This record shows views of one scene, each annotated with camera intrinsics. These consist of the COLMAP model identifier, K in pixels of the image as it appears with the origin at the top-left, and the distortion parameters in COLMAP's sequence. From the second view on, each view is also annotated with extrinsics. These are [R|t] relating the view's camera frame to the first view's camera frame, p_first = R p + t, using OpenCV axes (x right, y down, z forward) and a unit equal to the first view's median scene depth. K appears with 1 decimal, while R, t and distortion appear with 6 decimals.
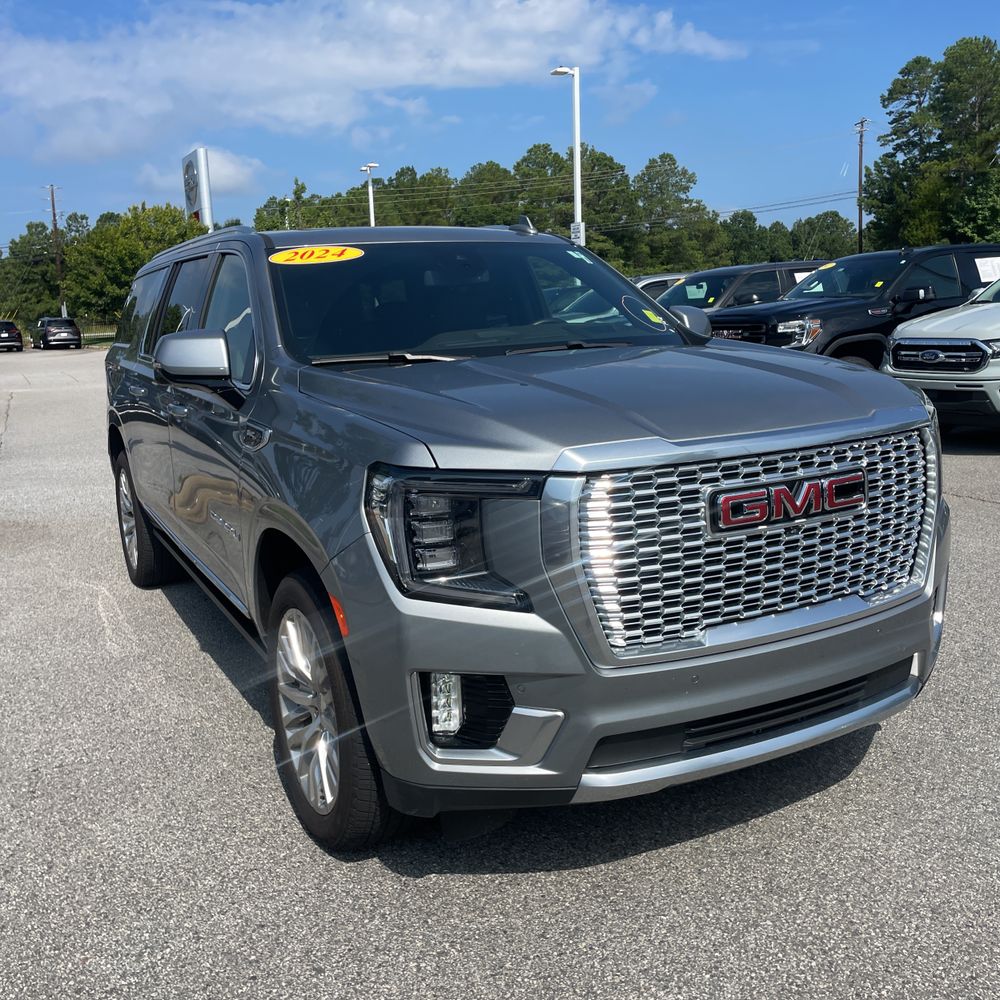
lens RADIAL K [[994.1, 0, 485.9], [0, 994.1, 495.3], [0, 0, 1]] dist [0.087083, -0.107461]
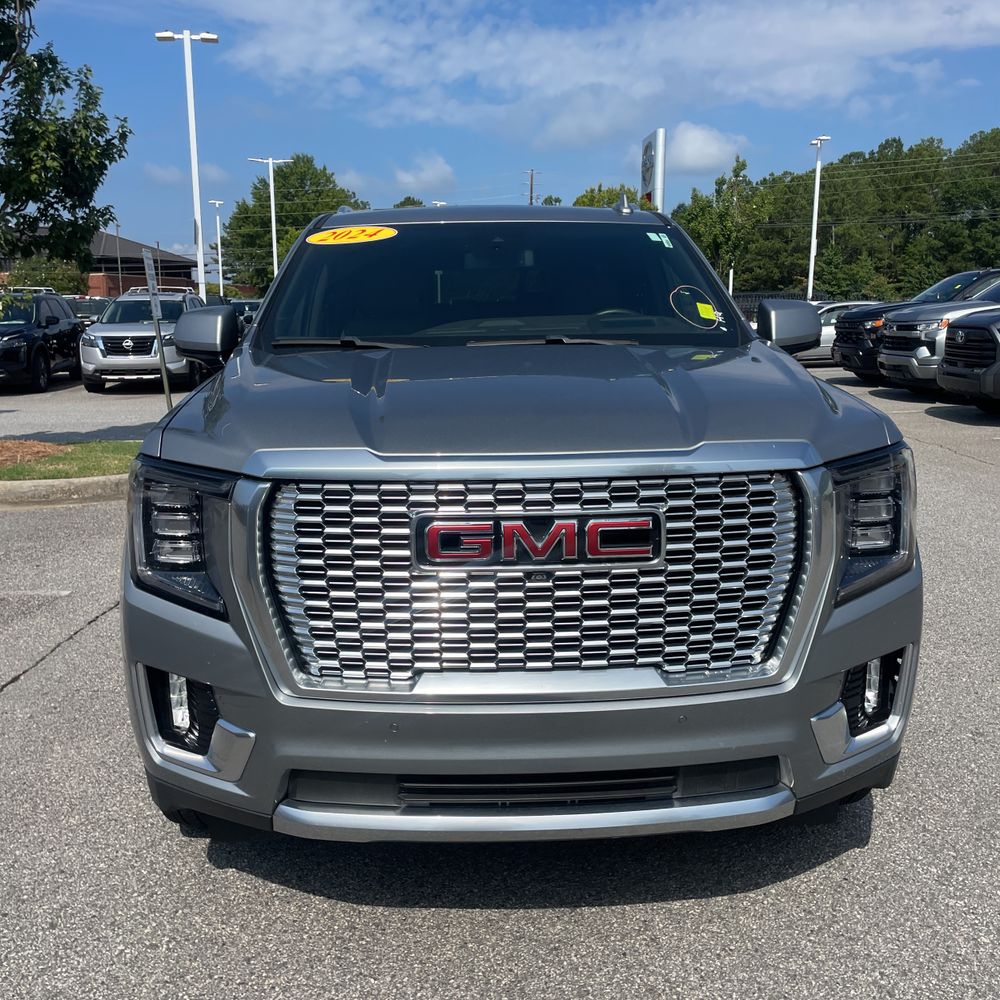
lens RADIAL K [[999.8, 0, 493.2], [0, 999.8, 518.0], [0, 0, 1]] dist [0.072403, -0.083653]
pose [[0.904166, 0.124042, -0.408776, 0.393370], [-0.108393, 0.992214, 0.061330, -0.038992], [0.413201, -0.011144, 0.910571, 0.150322]]
